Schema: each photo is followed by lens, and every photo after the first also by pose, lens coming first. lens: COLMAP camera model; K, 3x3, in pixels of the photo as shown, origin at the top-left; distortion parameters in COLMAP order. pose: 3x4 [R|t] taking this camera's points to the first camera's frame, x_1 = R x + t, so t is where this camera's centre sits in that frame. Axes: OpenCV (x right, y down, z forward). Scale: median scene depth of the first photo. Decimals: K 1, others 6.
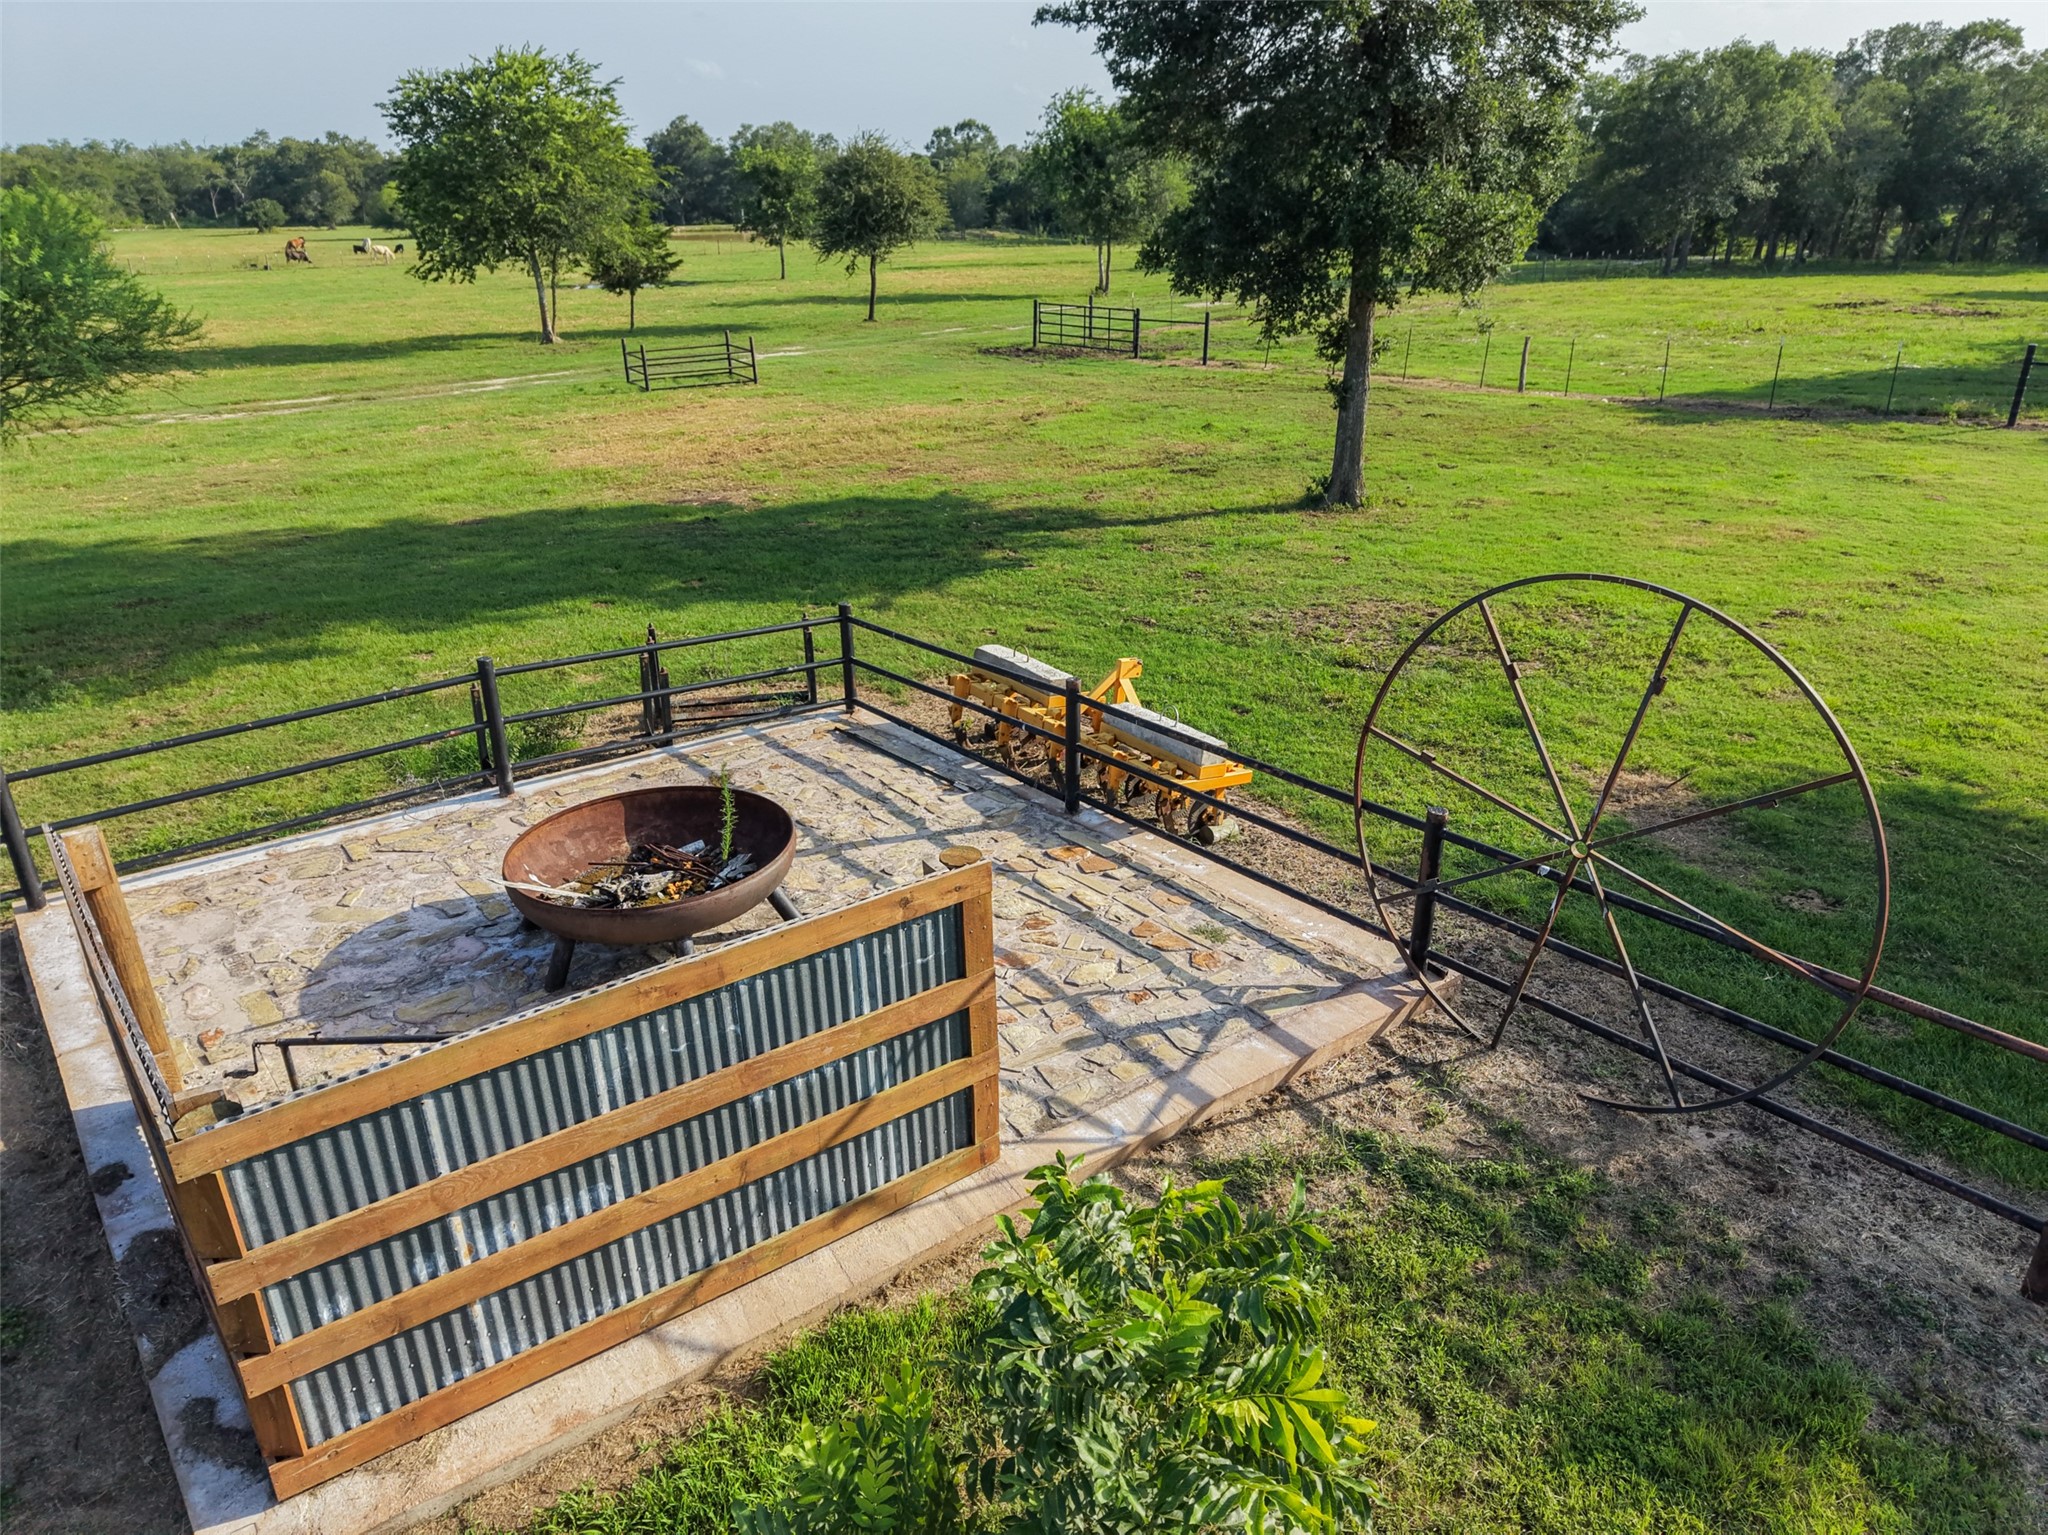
lens RADIAL K [[1371.7, 0, 1024.2], [0, 1371.7, 758.1], [0, 0, 1]] dist [0.020070, -0.019076]
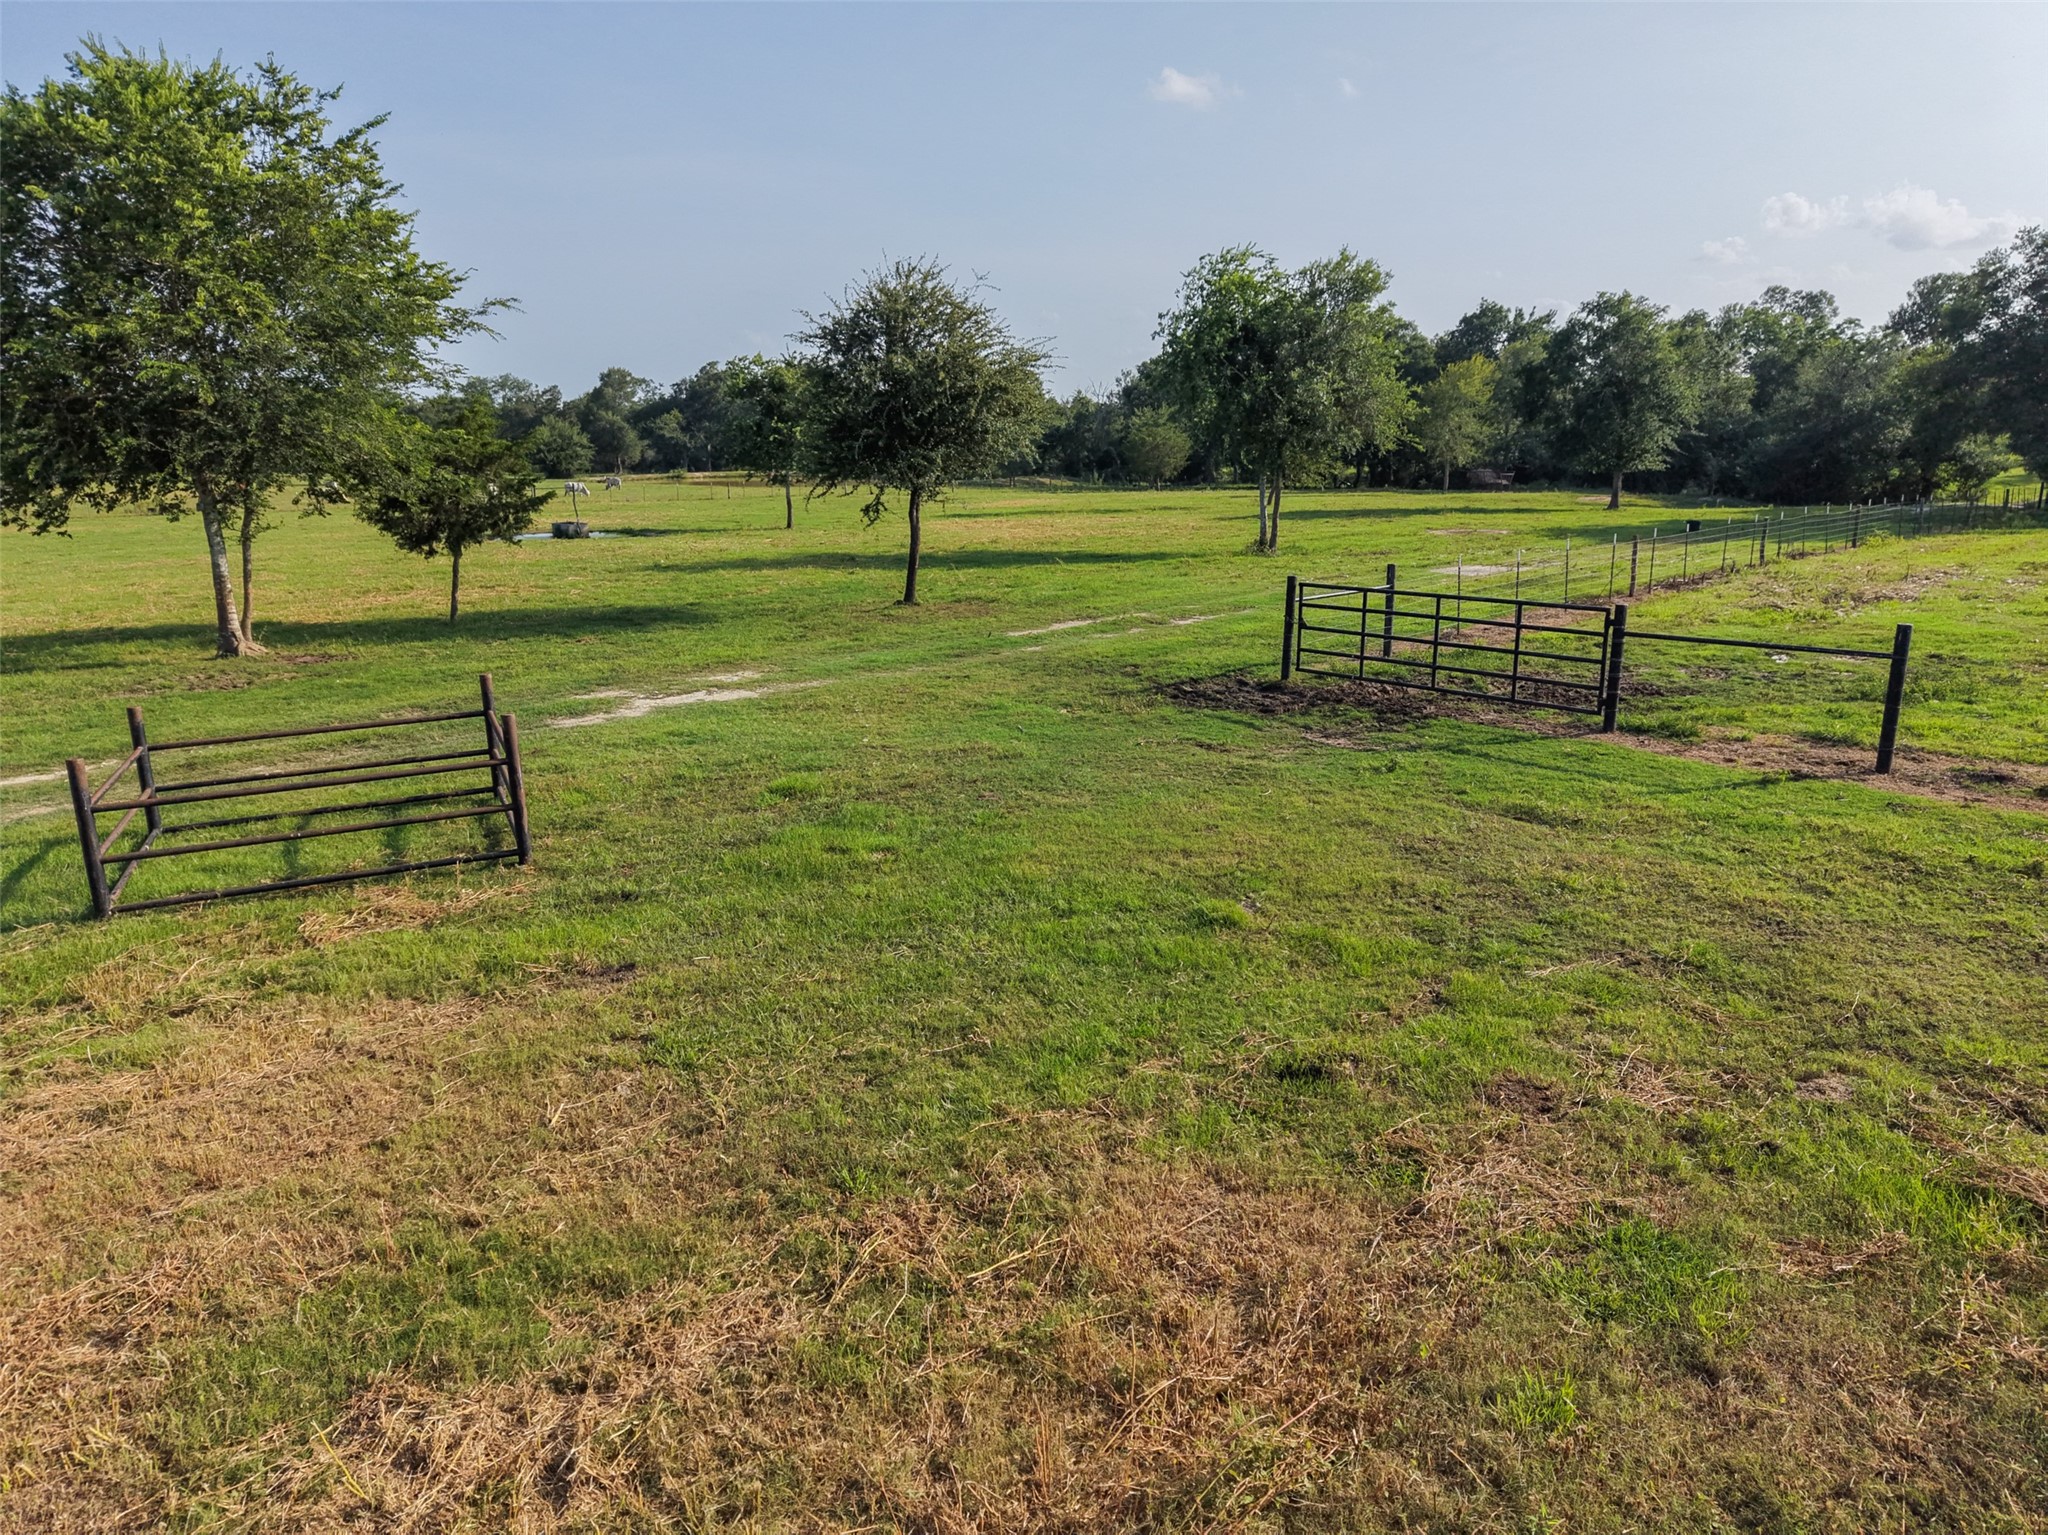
lens RADIAL K [[1371.7, 0, 1024.2], [0, 1371.7, 758.1], [0, 0, 1]] dist [0.020070, -0.019076]
pose [[0.999742, 0.004458, -0.022258, -0.047527], [-0.008136, 0.985757, -0.167977, -0.148808], [0.021193, 0.168115, 0.985540, 0.425113]]
